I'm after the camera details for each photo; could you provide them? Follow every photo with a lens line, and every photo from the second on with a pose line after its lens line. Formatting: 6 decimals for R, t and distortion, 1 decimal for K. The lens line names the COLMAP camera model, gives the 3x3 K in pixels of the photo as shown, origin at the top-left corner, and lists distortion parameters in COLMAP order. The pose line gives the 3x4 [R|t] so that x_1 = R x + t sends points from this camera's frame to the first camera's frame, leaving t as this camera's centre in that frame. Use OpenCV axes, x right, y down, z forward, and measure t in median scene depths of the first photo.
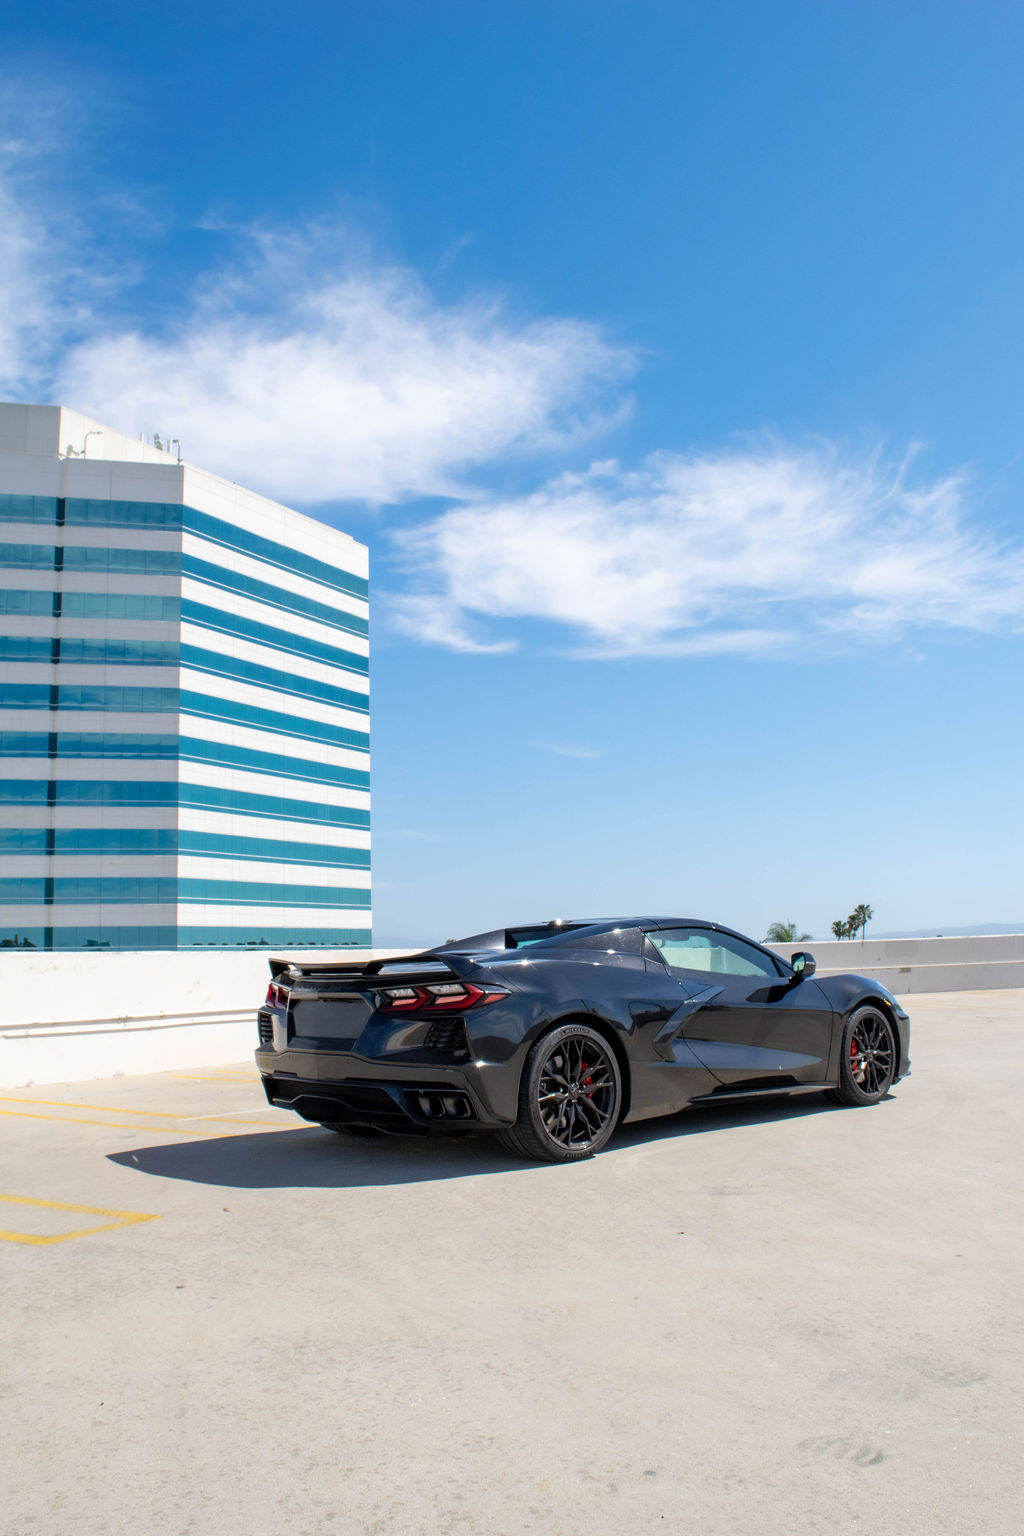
lens RADIAL K [[1314.9, 0, 511.9], [0, 1314.9, 760.6], [0, 0, 1]] dist [-0.087864, 0.006080]
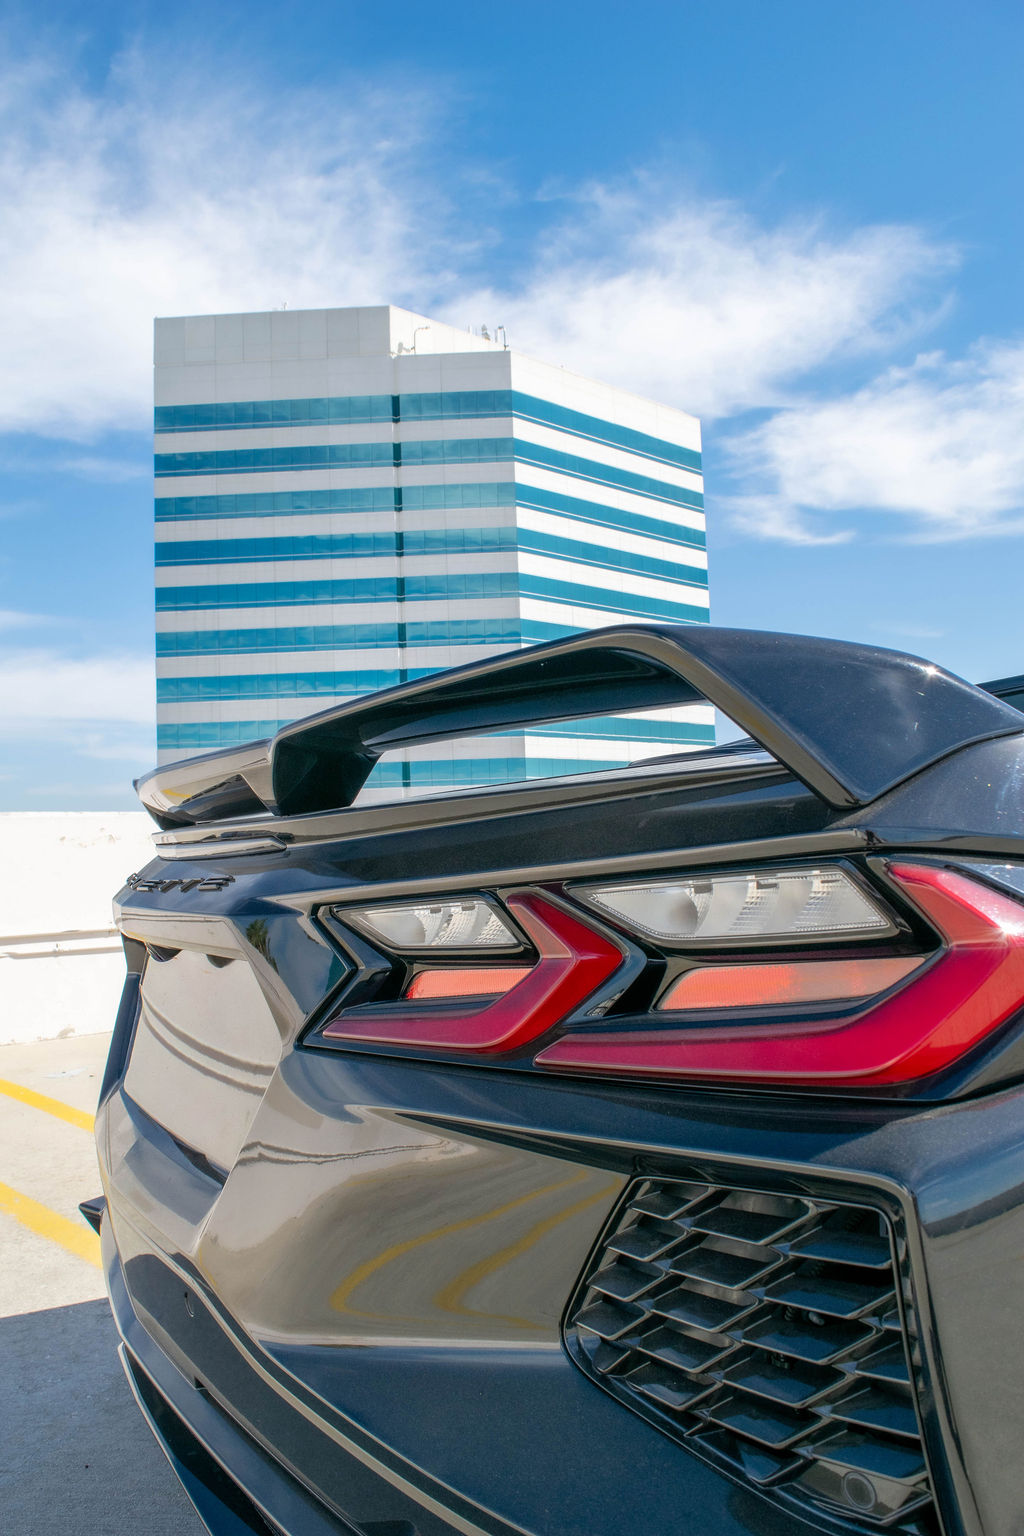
lens RADIAL K [[1165.6, 0, 502.9], [0, 1165.6, 770.0], [0, 0, 1]] dist [-0.090410, 0.005134]
pose [[0.957292, -0.024628, -0.288072, -0.009177], [0.052020, 0.994777, 0.087819, 0.018000], [0.284405, -0.099054, 0.953573, 0.121373]]
